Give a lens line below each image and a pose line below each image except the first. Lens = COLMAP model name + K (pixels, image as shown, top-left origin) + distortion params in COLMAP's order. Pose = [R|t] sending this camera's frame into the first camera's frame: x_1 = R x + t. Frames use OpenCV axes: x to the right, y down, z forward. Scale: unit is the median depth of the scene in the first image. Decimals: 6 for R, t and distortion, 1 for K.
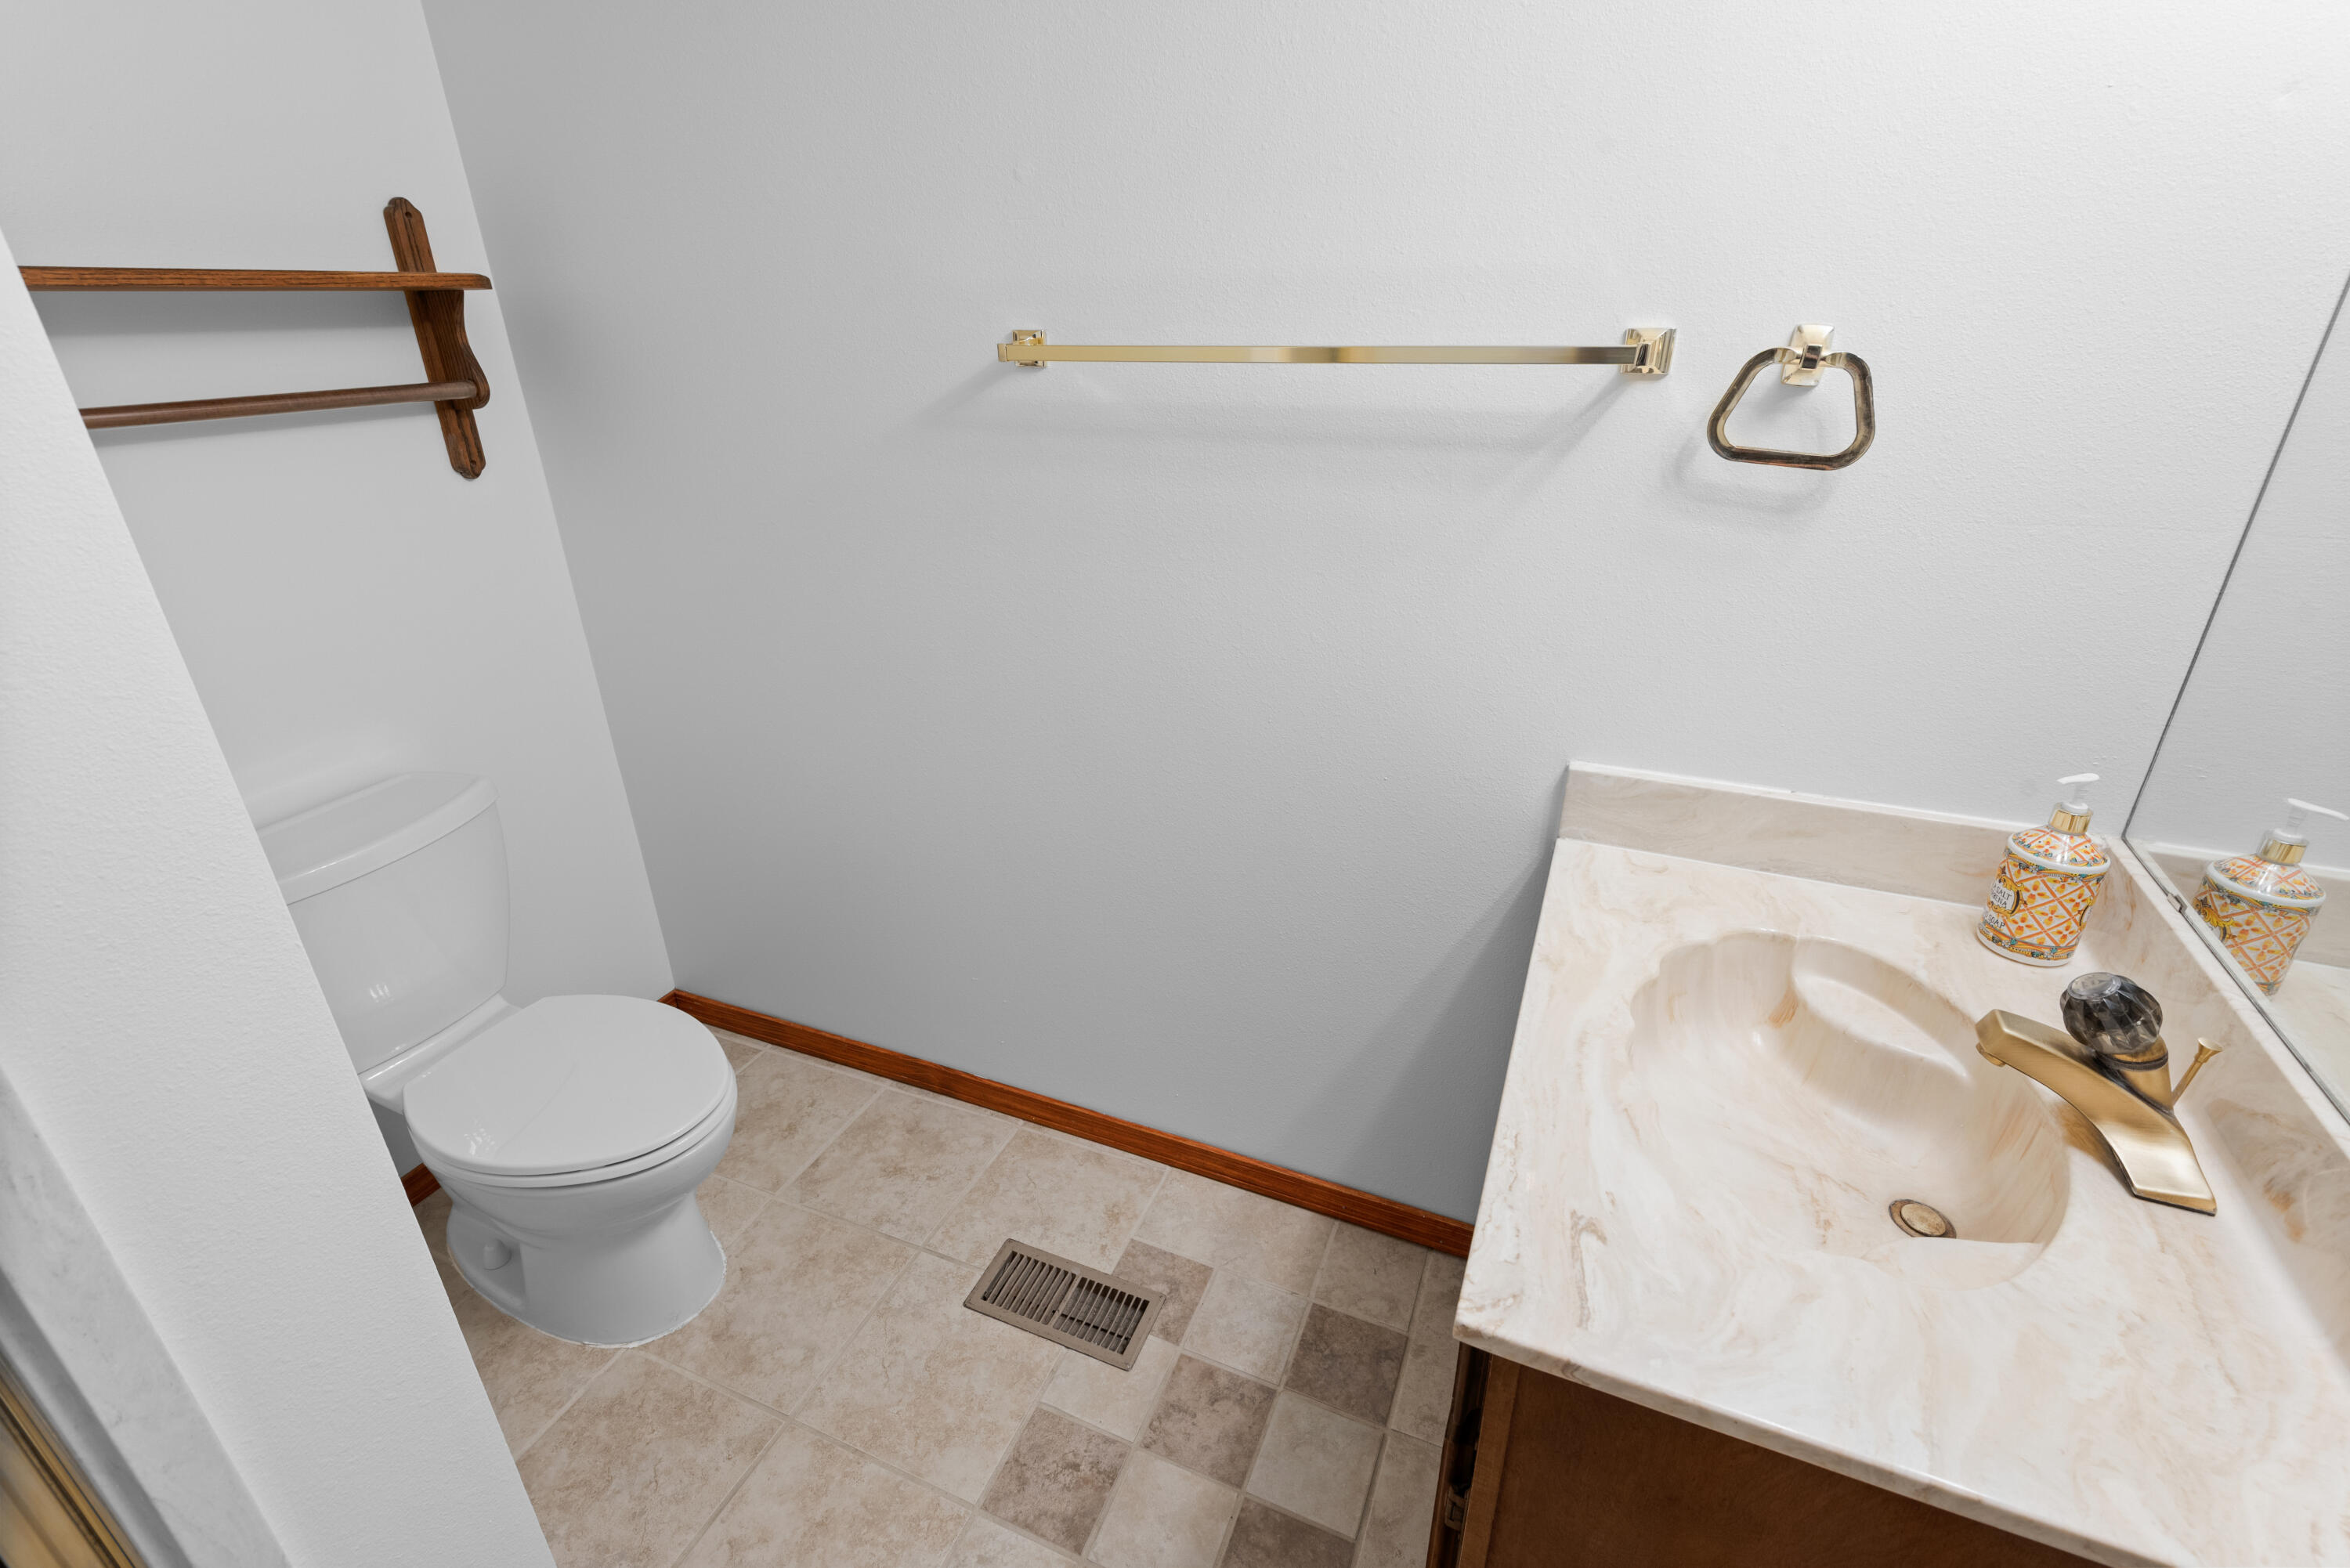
lens RADIAL K [[1063.6, 0, 1175.2], [0, 1063.6, 768.9], [0, 0, 1]] dist [0.025386, -0.008552]
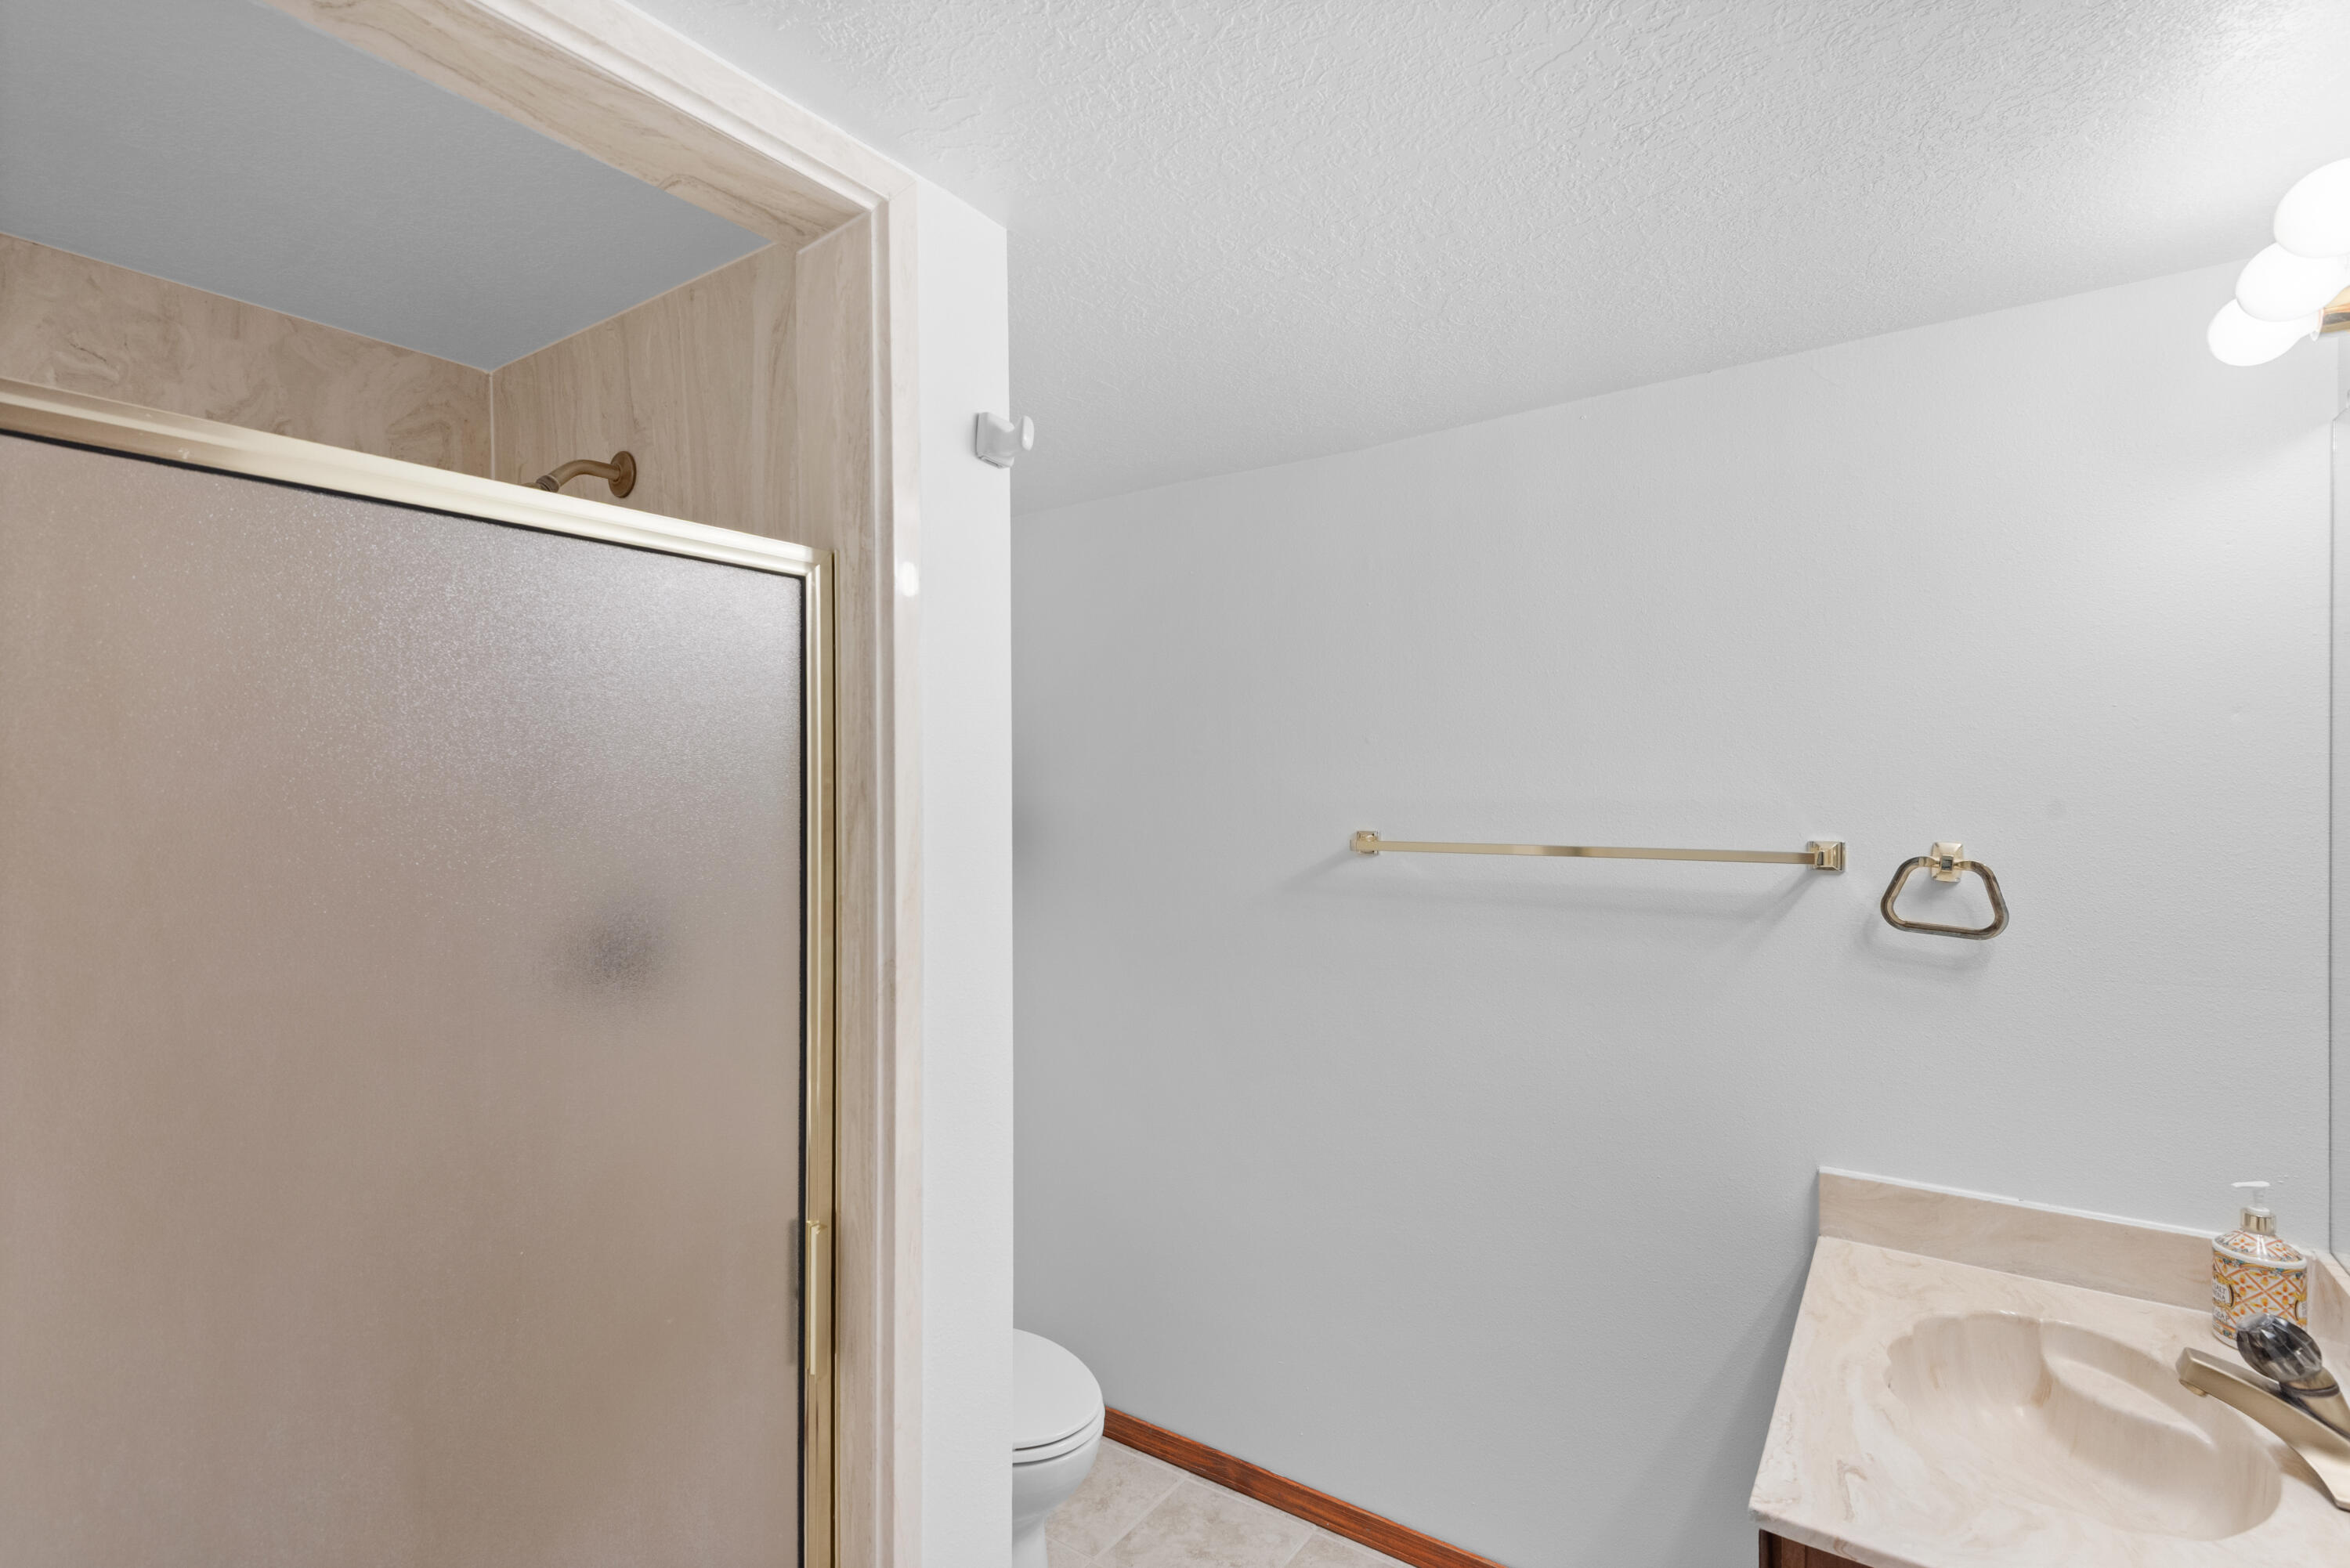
lens RADIAL K [[1063.6, 0, 1186.7], [0, 1063.6, 795.1], [0, 0, 1]] dist [0.025386, -0.008552]
pose [[0.979285, 0.011118, -0.202180, -0.115305], [-0.091781, 0.914401, -0.394268, 0.186031], [0.180490, 0.404657, 0.896480, -0.489308]]
